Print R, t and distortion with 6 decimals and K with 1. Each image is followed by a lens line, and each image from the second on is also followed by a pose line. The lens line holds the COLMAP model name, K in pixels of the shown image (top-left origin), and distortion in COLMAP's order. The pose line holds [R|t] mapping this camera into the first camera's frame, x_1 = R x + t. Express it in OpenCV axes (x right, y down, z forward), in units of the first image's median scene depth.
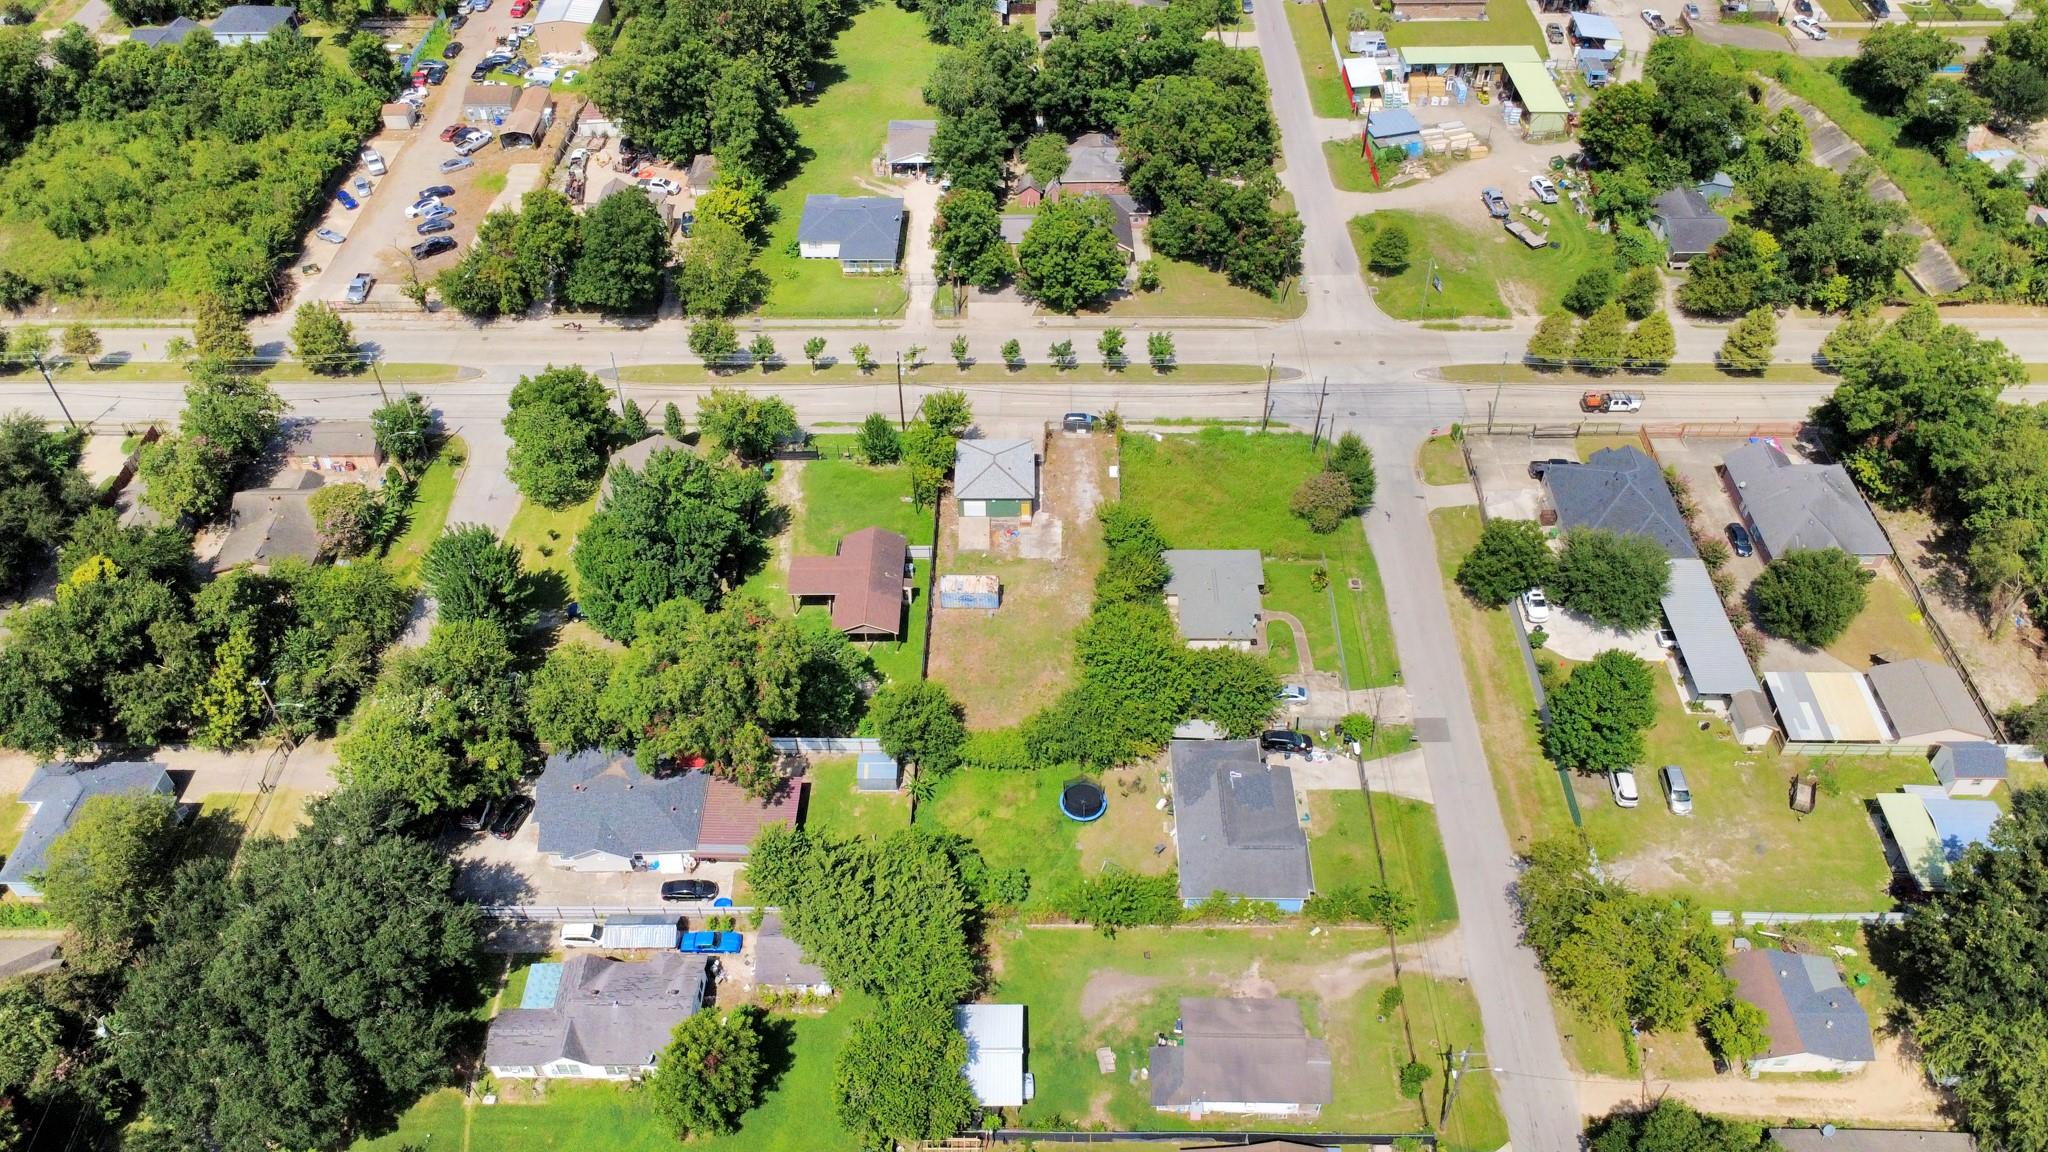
lens RADIAL K [[1490.5, 0, 1024.0], [0, 1490.5, 576.0], [0, 0, 1]] dist [0.003181, -0.001164]
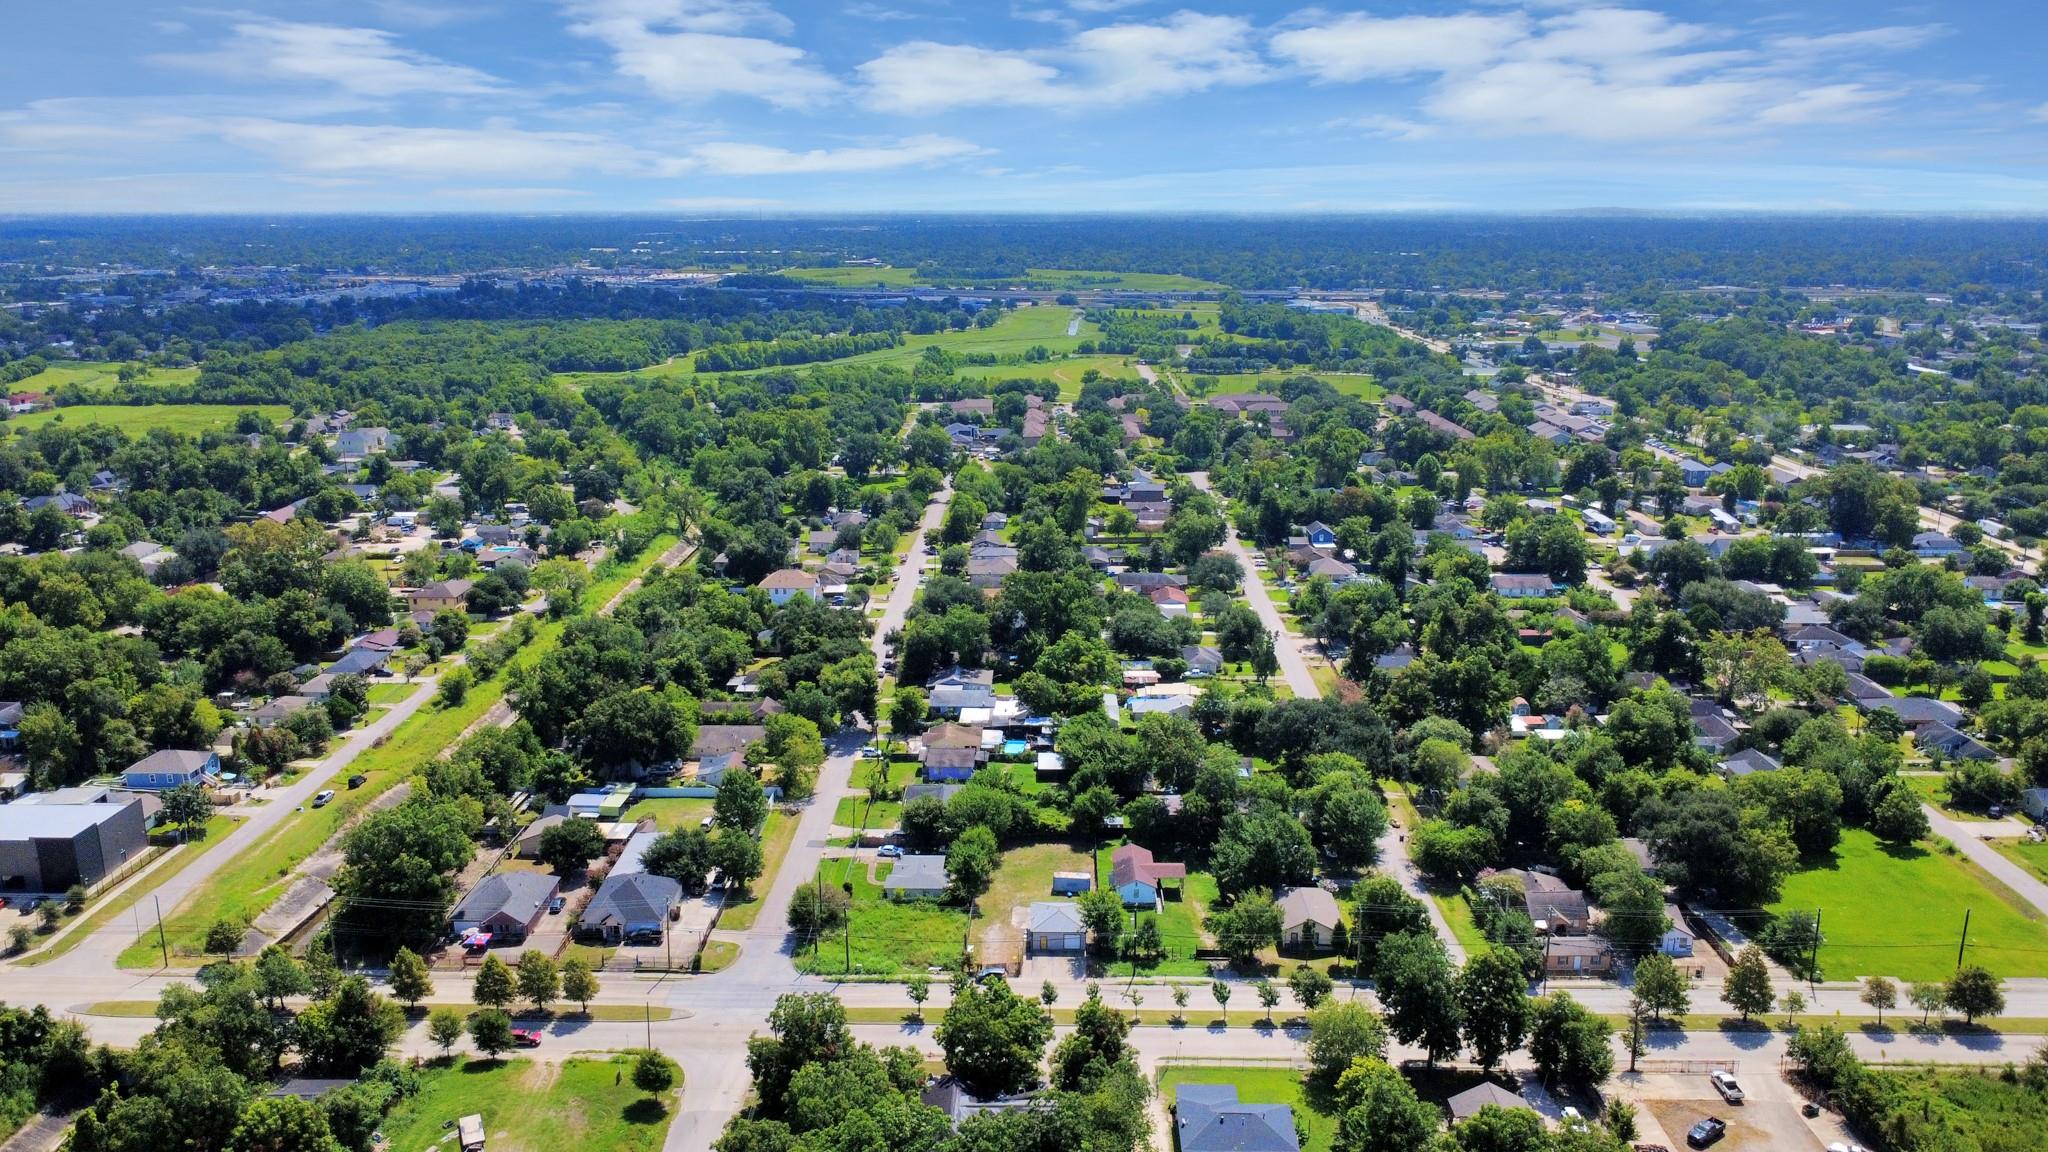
lens RADIAL K [[1496.8, 0, 1024.9], [0, 1496.8, 571.8], [0, 0, 1]] dist [0.002933, -0.001081]
pose [[-0.999907, 0.008389, 0.010795, -0.005502], [0.013592, 0.524572, 0.851258, -1.359415], [0.001478, 0.851325, -0.524637, 1.391460]]
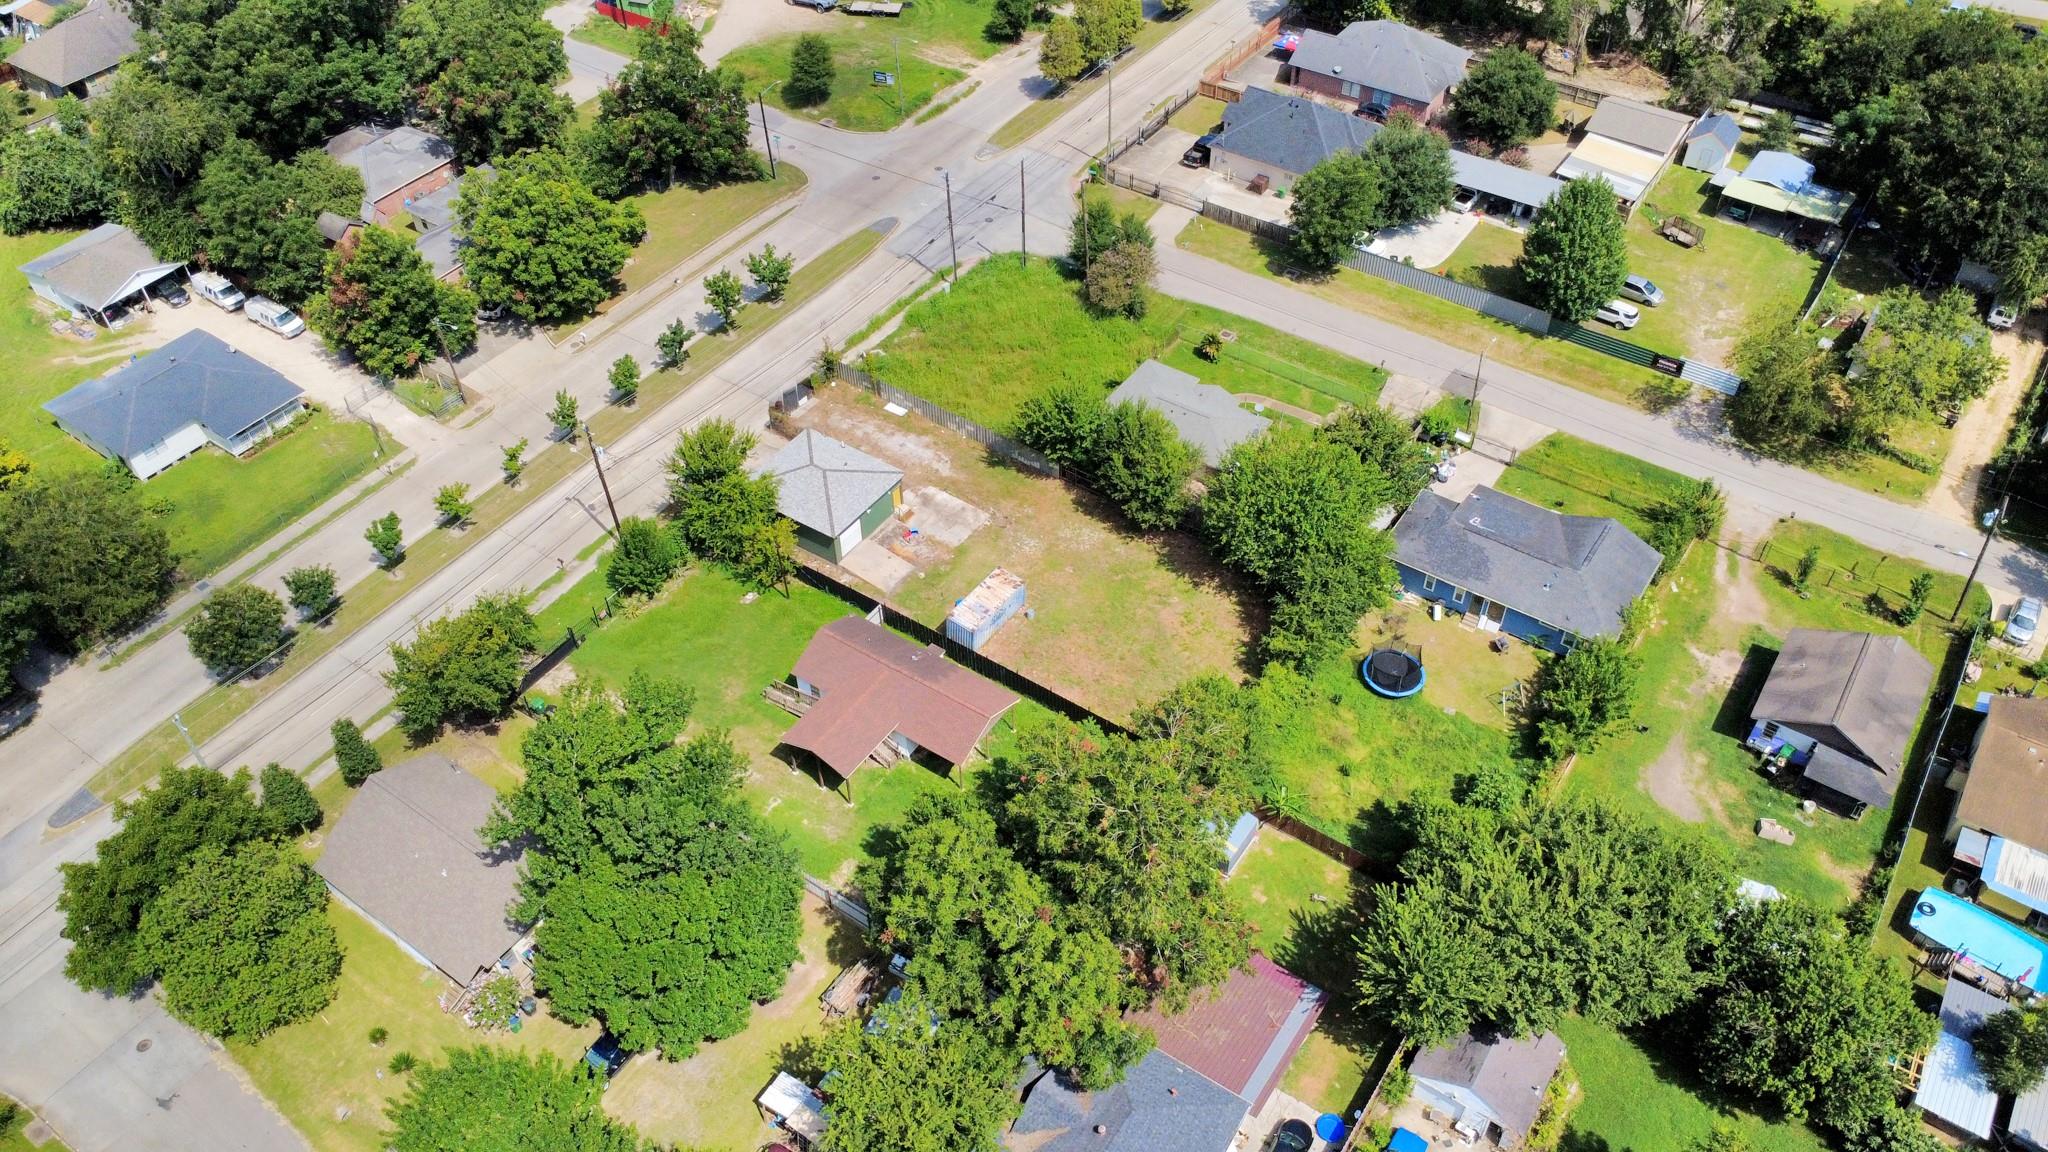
lens RADIAL K [[1496.8, 0, 1024.9], [0, 1496.8, 571.8], [0, 0, 1]] dist [0.002933, -0.001081]
pose [[0.560645, -0.581593, 0.589429, -0.378052], [0.587981, 0.780823, 0.211174, -0.123534], [-0.583057, 0.228180, 0.779730, 0.401290]]
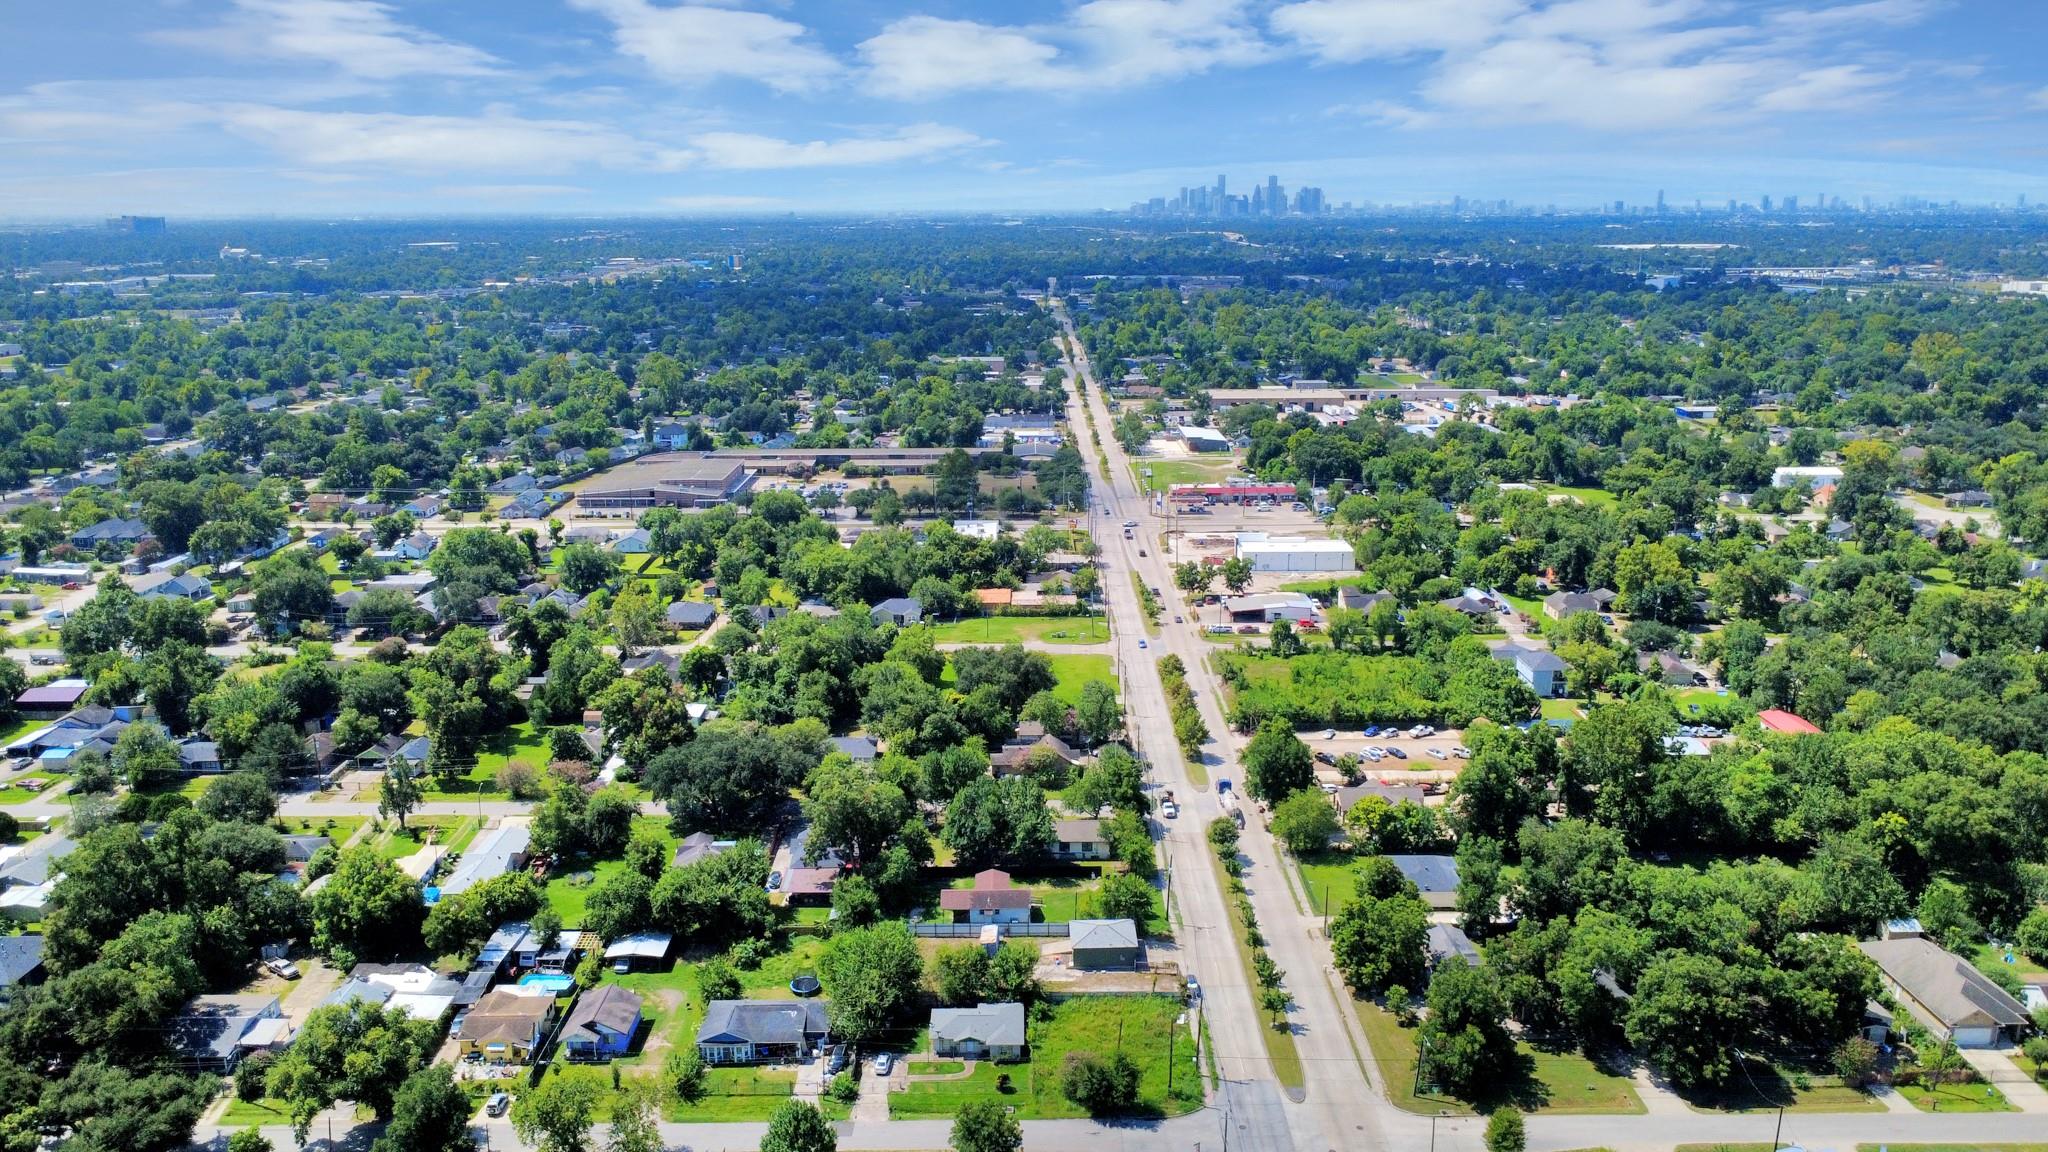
lens RADIAL K [[1496.8, 0, 1024.9], [0, 1496.8, 571.8], [0, 0, 1]] dist [0.002933, -0.001081]
pose [[0.014707, 0.248244, -0.968586, 1.155631], [-0.697781, 0.696361, 0.167879, -0.456917], [0.716160, 0.673392, 0.183461, 0.459762]]
